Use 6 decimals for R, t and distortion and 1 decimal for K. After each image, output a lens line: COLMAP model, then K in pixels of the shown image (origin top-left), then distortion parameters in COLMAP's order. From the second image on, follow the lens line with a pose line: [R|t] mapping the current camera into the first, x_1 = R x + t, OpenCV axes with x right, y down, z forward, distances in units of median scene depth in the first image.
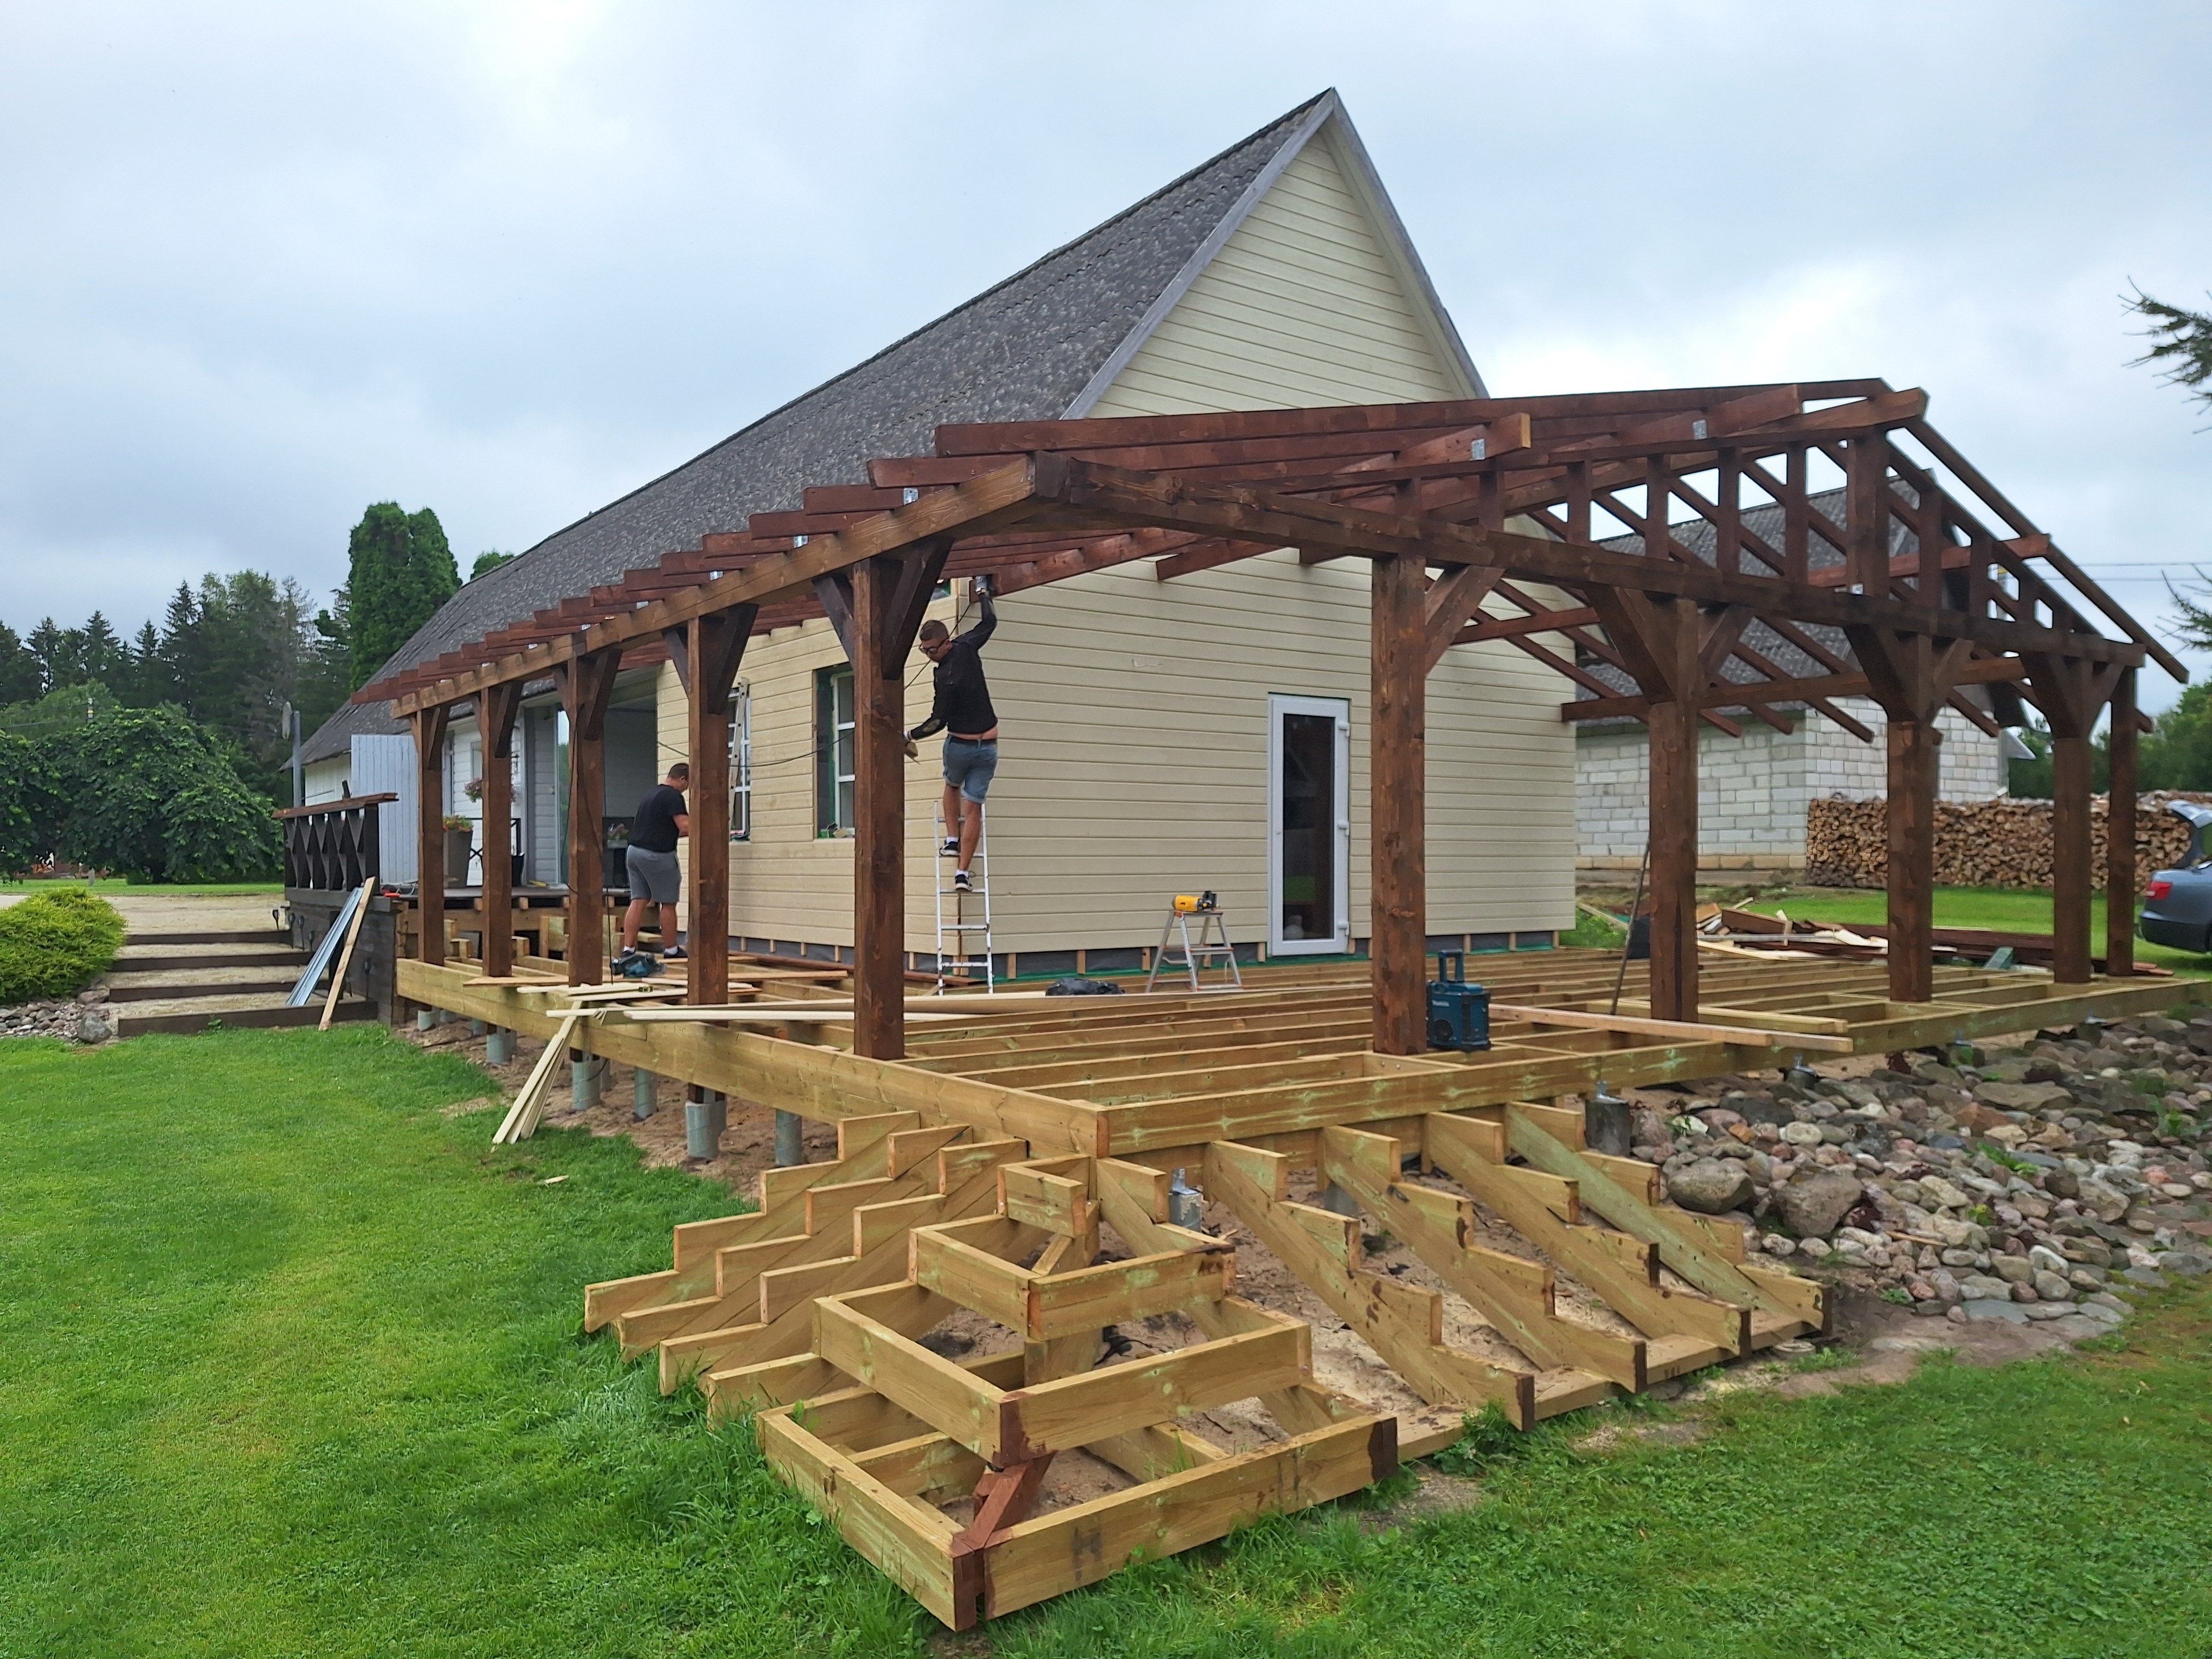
lens RADIAL K [[1515.1, 0, 1056.4], [0, 1515.1, 861.8], [0, 0, 1]] dist [0.096095, -0.119252]
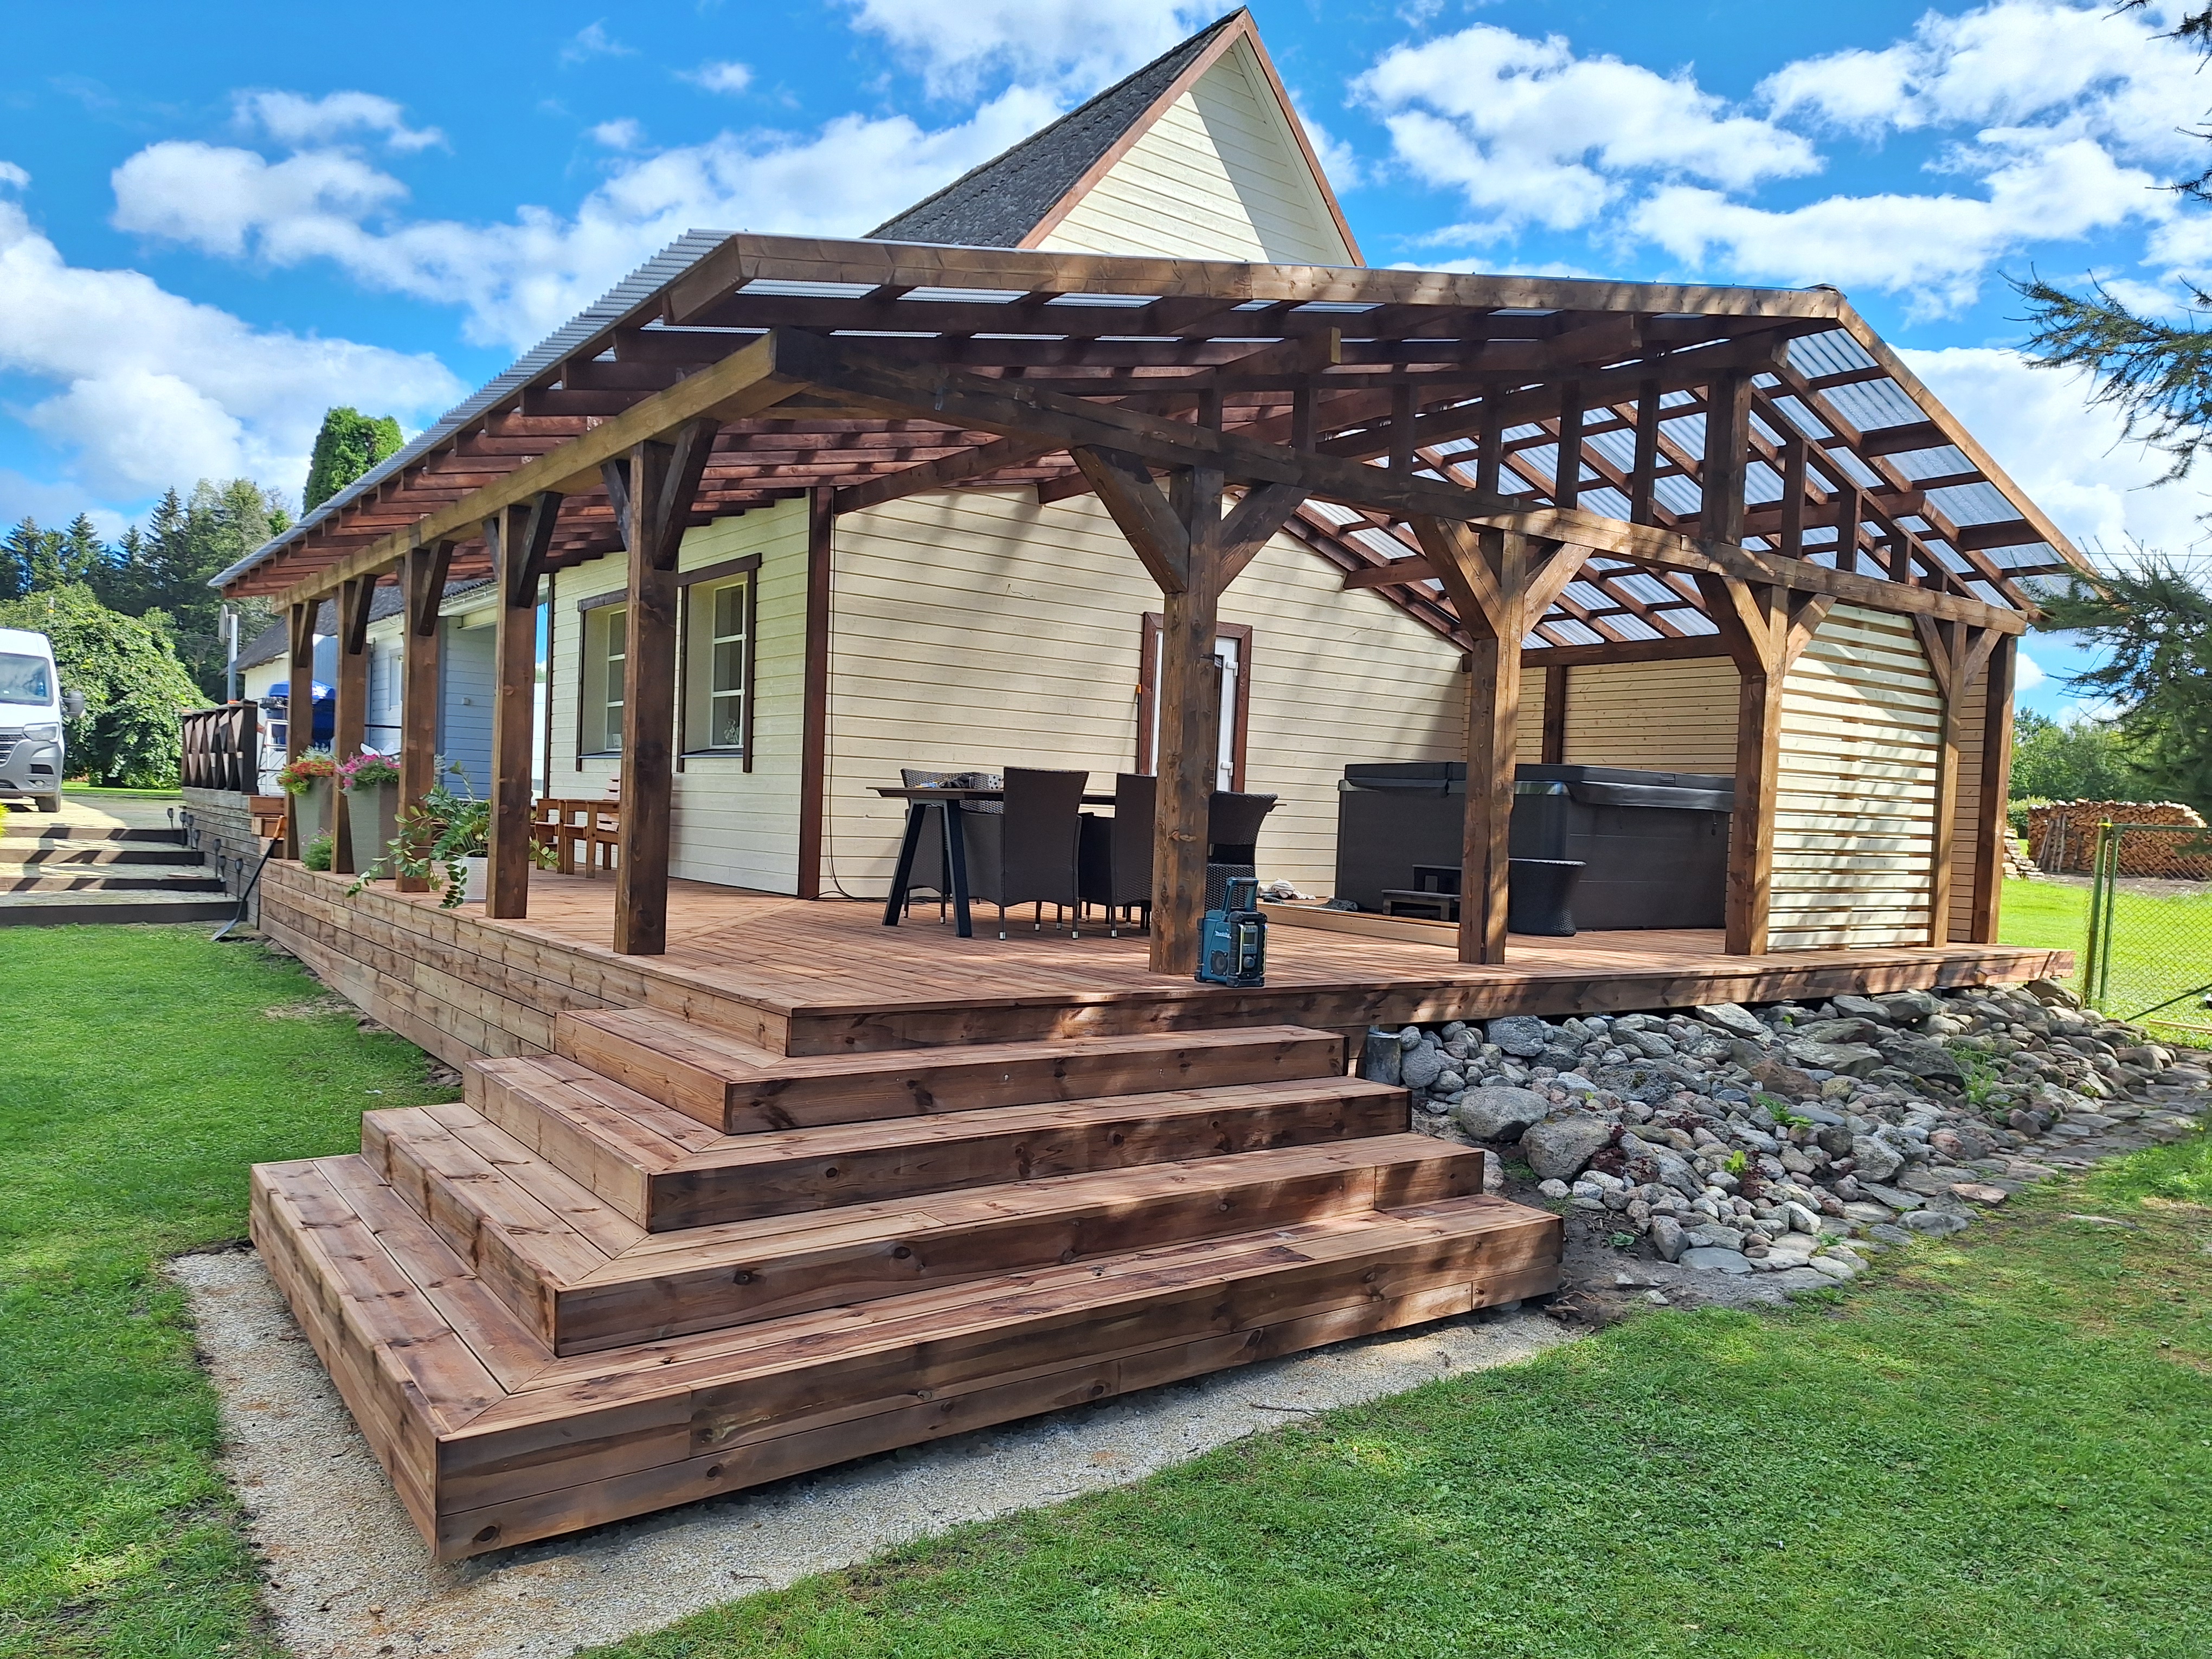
lens RADIAL K [[1506.3, 0, 1073.3], [0, 1506.3, 844.4], [0, 0, 1]] dist [0.101323, -0.117958]
pose [[0.998912, 0.043539, 0.016703, 0.119231], [-0.043885, 0.998817, 0.020961, 0.017958], [-0.015771, -0.021671, 0.999641, 0.028407]]
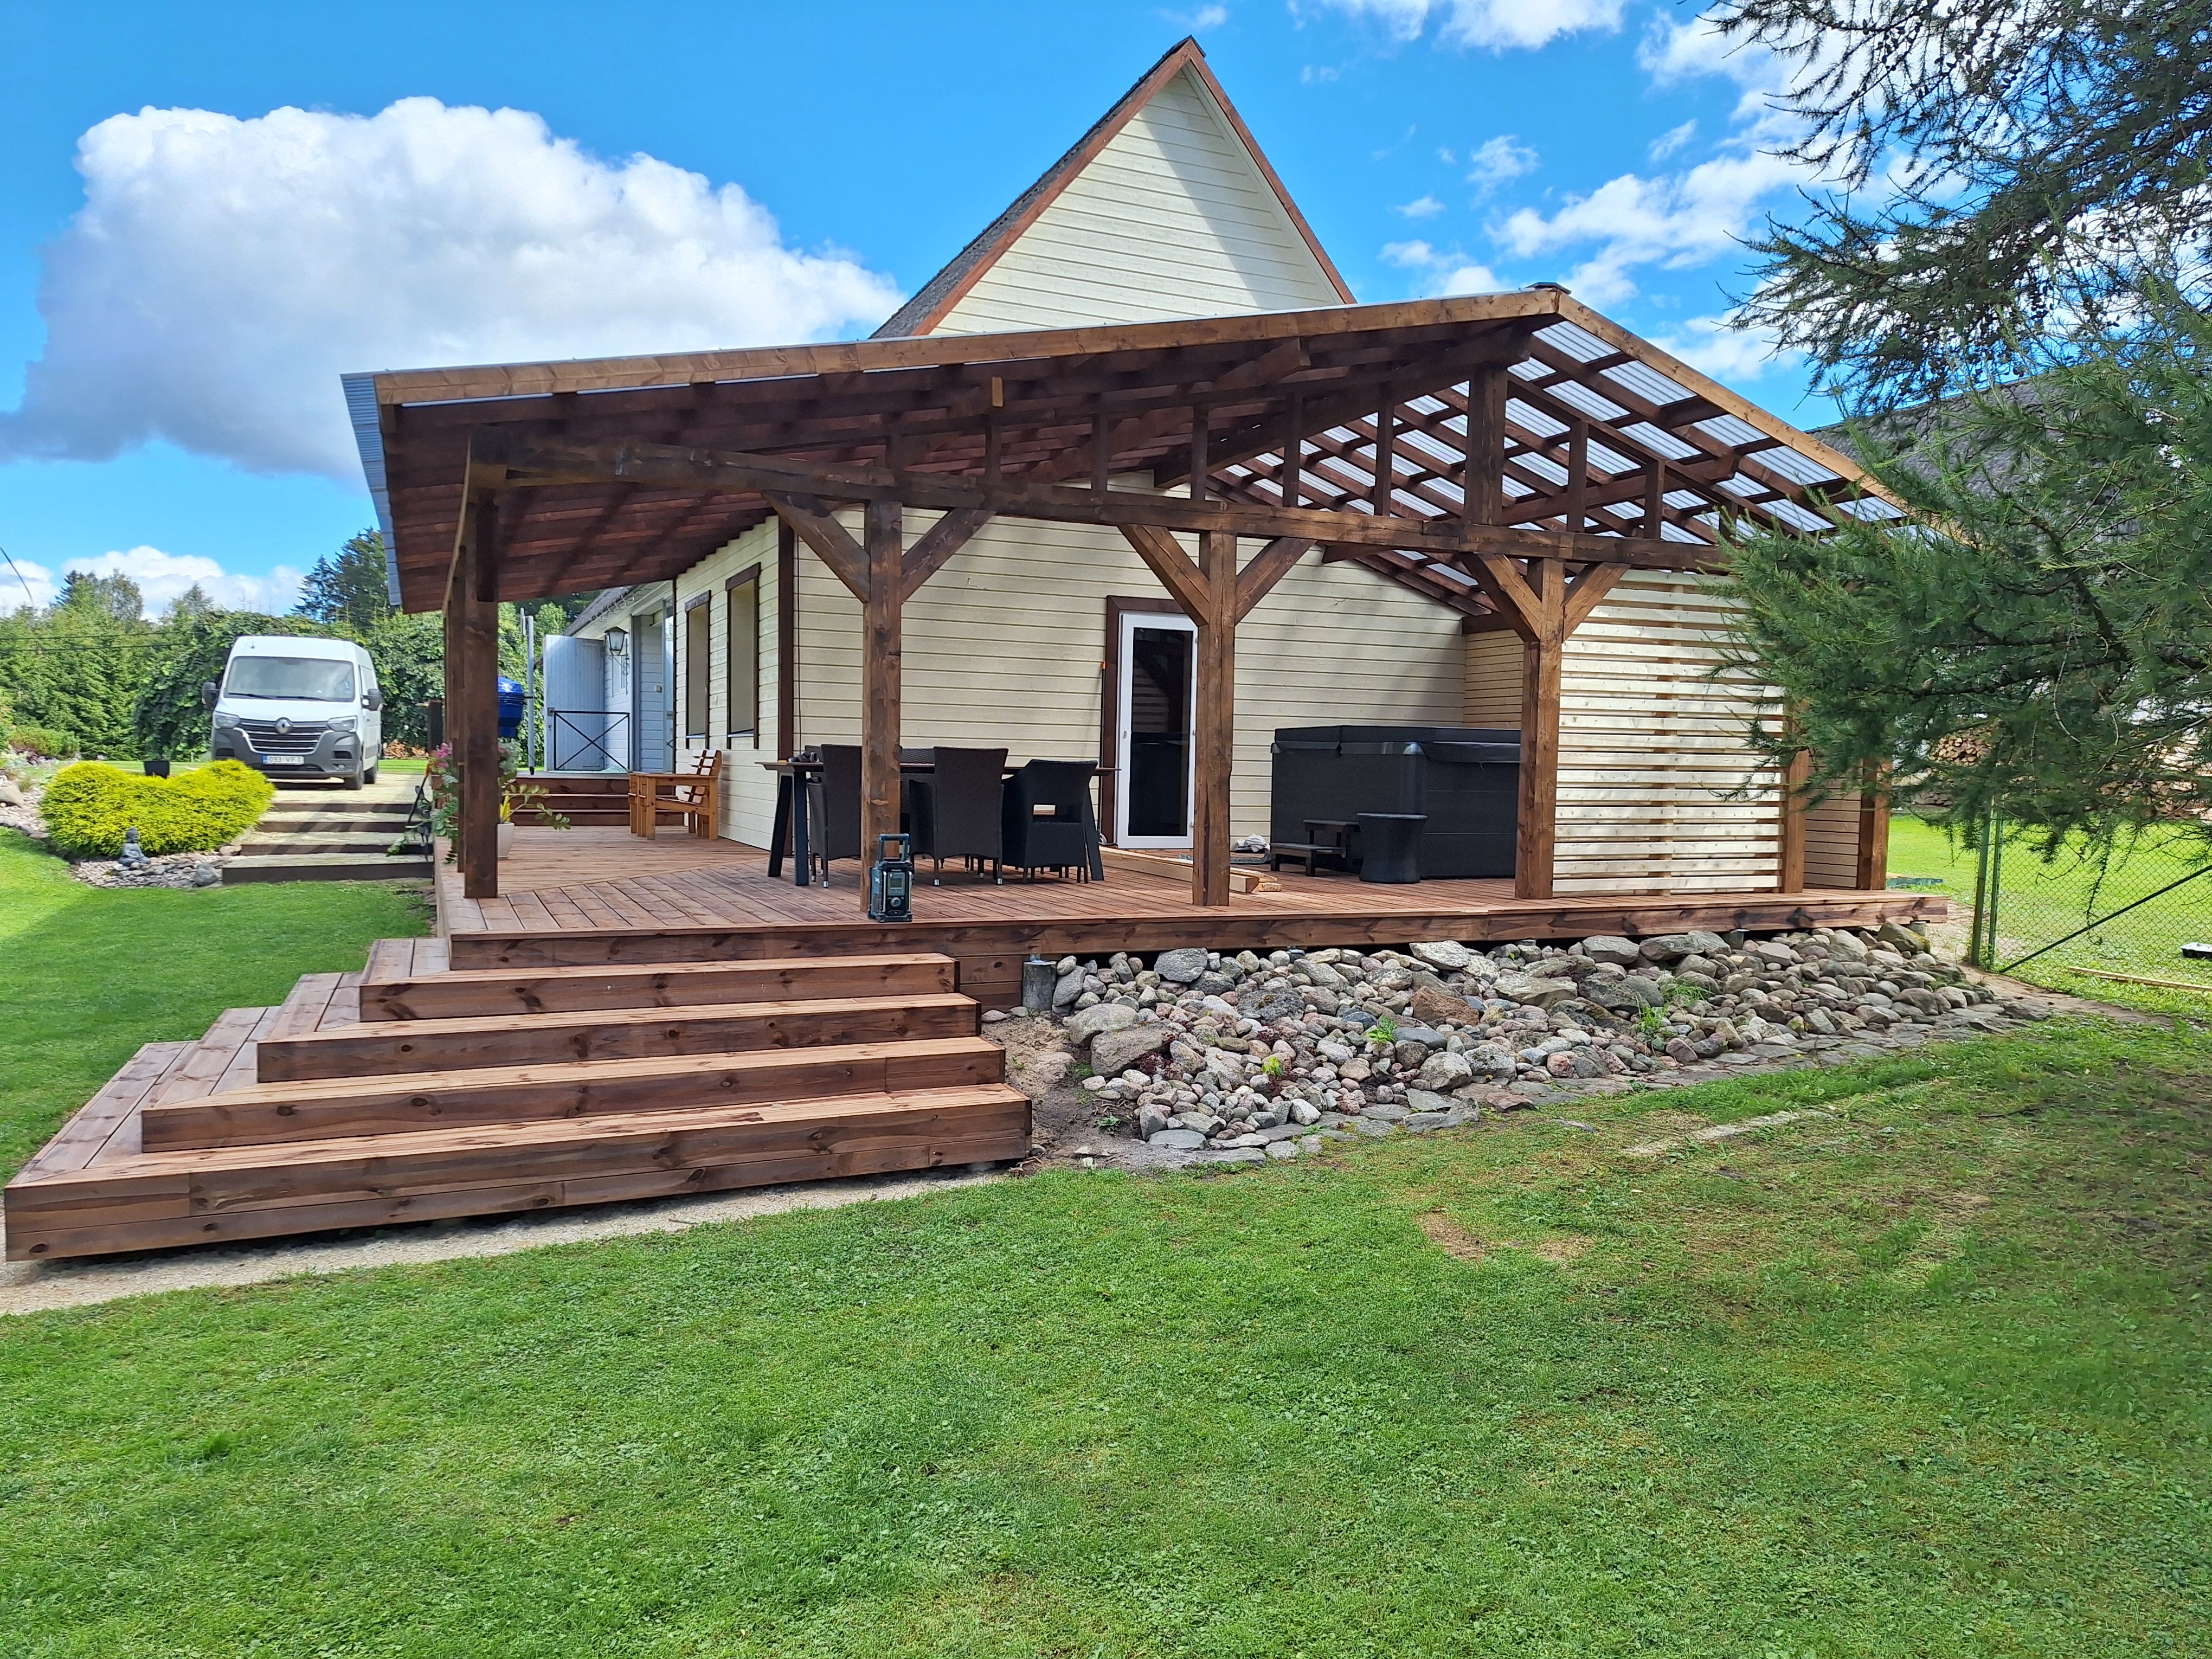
lens RADIAL K [[1498.4, 0, 1106.0], [0, 1498.4, 829.5], [0, 0, 1]] dist [0.100156, -0.117900]
pose [[0.980744, 0.031417, -0.192754, 0.537430], [-0.022998, 0.998688, 0.045762, -0.002467], [0.193939, -0.040448, 0.980179, -0.108439]]
